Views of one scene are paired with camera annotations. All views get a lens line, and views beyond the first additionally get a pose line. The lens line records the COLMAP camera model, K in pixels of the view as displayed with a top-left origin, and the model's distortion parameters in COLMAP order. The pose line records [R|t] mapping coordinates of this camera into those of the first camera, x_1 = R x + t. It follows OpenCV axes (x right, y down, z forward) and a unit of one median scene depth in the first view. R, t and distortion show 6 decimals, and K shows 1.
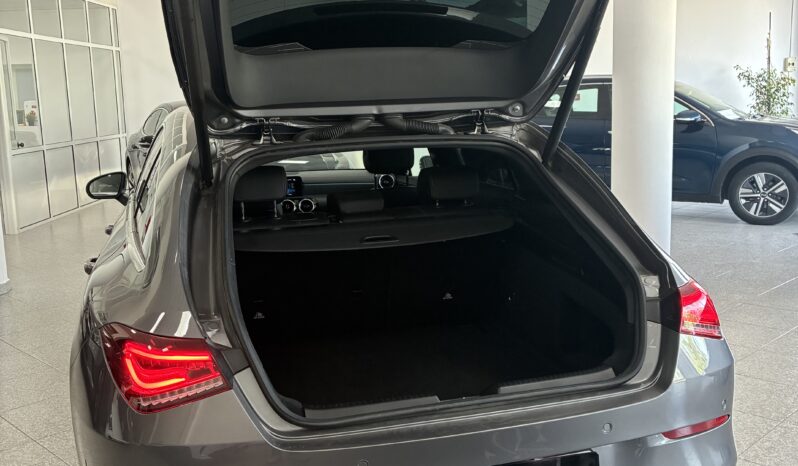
lens RADIAL K [[819.2, 0, 398.0], [0, 819.2, 231.0], [0, 0, 1]] dist [0.031040, 0.000000]
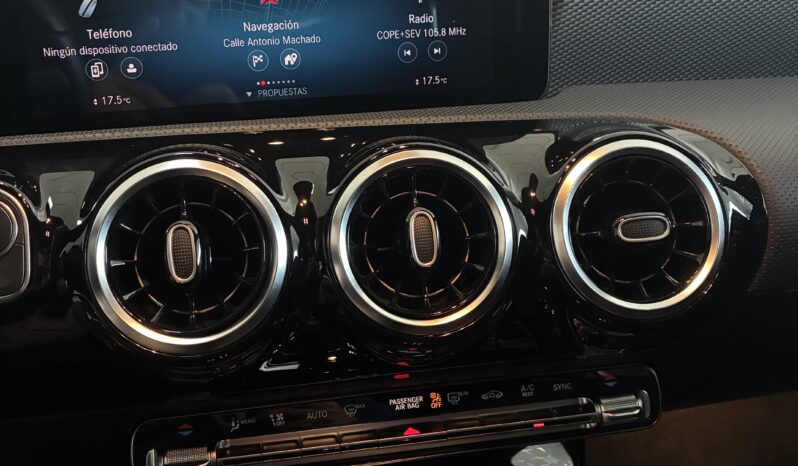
lens RADIAL K [[819.2, 0, 386.0], [0, 819.2, 223.3], [0, 0, 1]] dist [0.031040, 0.000000]
pose [[0.998721, 0.018571, -0.047016, -0.212409], [-0.011216, 0.988297, 0.152127, -0.068177], [0.049291, -0.151405, 0.987242, 1.447083]]
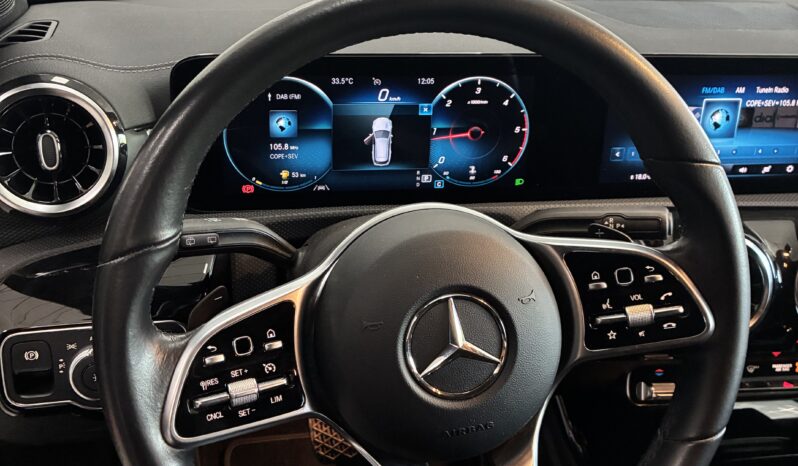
lens RADIAL K [[819.2, 0, 408.4], [0, 819.2, 219.8], [0, 0, 1]] dist [0.031040, 0.000000]
pose [[0.993609, 0.111339, -0.018583, -0.333392], [-0.101706, 0.954452, 0.280494, -0.117113], [0.048966, -0.276812, 0.959676, 1.351035]]
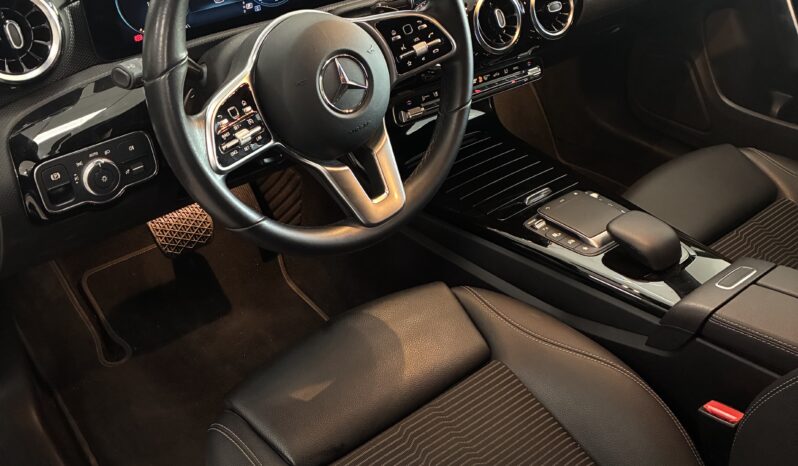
lens RADIAL K [[819.2, 0, 392.0], [0, 819.2, 239.7], [0, 0, 1]] dist [0.031040, 0.000000]
pose [[0.909219, -0.198715, 0.365833, -0.425169], [0.010052, 0.888955, 0.457884, -0.133574], [-0.416198, -0.412639, 0.810252, 1.233475]]
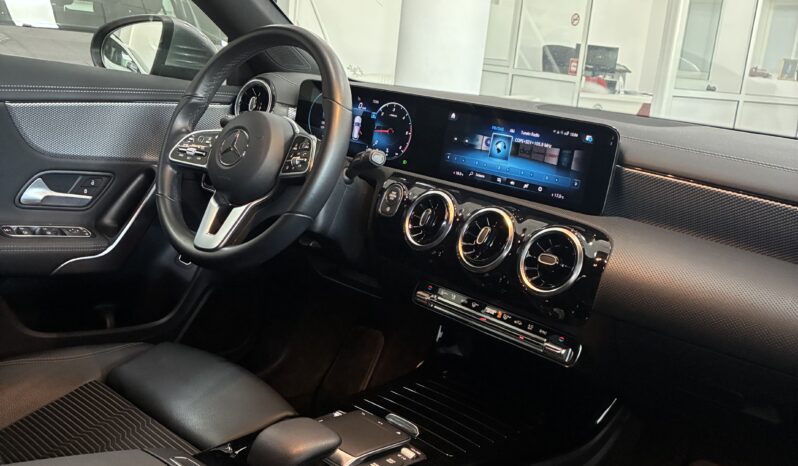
lens RADIAL K [[819.2, 0, 403.1], [0, 819.2, 224.4], [0, 0, 1]] dist [0.031040, 0.000000]
pose [[0.511880, 0.264133, -0.817443, 0.069915], [-0.256566, 0.955134, 0.147963, -0.097175], [0.819849, 0.133989, 0.556681, 1.339389]]
